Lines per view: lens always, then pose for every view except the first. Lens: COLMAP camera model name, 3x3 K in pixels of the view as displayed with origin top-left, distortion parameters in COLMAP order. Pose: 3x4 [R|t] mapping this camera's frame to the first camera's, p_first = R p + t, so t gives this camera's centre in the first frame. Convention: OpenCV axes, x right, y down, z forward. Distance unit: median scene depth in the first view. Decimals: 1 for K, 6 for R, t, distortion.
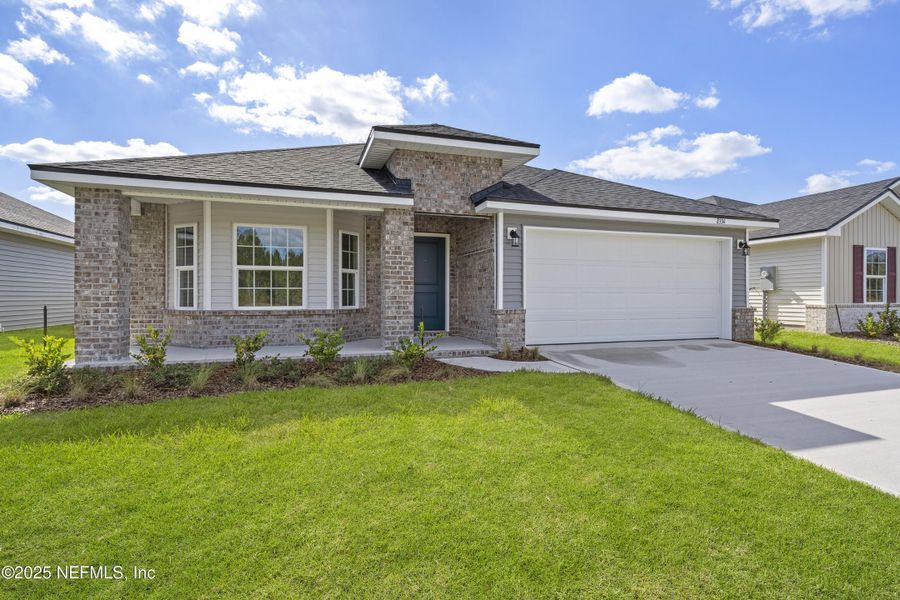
lens RADIAL K [[490.7, 0, 468.8], [0, 490.7, 298.2], [0, 0, 1]] dist [0.001678, 0.000476]
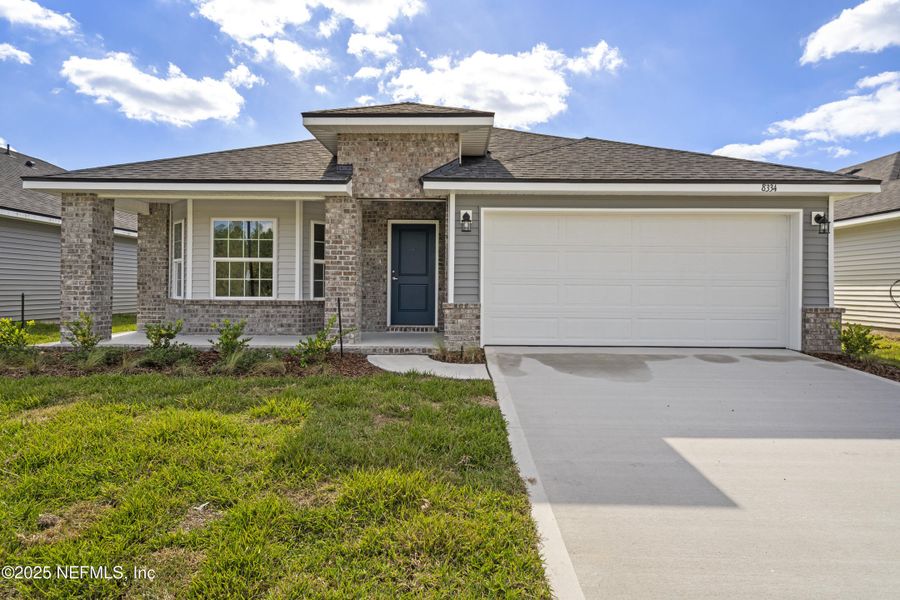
lens RADIAL K [[528.1, 0, 487.5], [0, 528.1, 286.1], [0, 0, 1]] dist [0.001952, -0.000259]
pose [[0.935181, 0.004491, -0.354141, 0.464567], [-0.008298, 0.999923, -0.009232, 0.000408], [0.354072, 0.011572, 0.935147, 0.134551]]
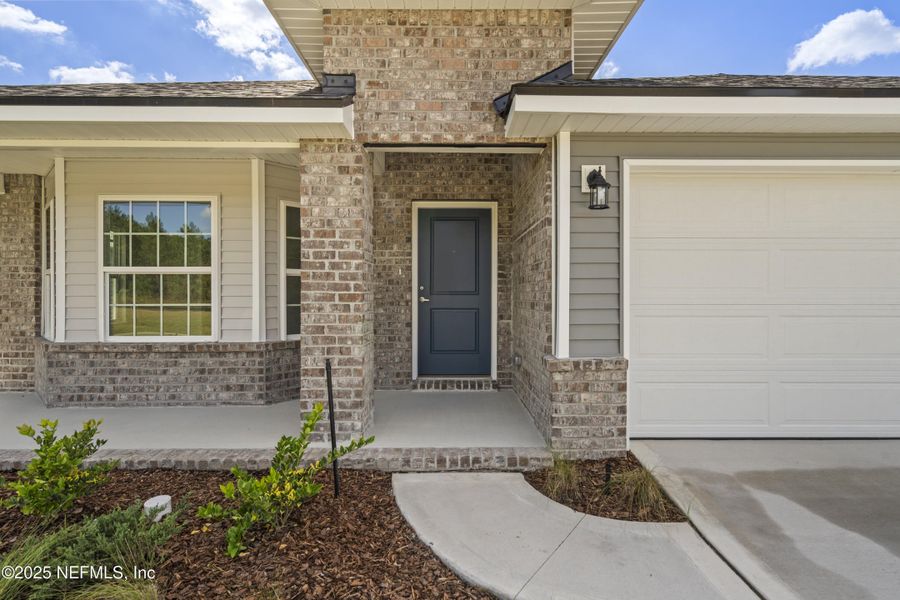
lens RADIAL K [[454.2, 0, 471.4], [0, 454.2, 293.4], [0, 0, 1]] dist [0.001253, -0.000395]
pose [[0.941465, 0.001276, -0.337109, 0.122965], [-0.000937, 0.999999, 0.001167, -0.034106], [0.337110, -0.000783, 0.941465, 0.604423]]
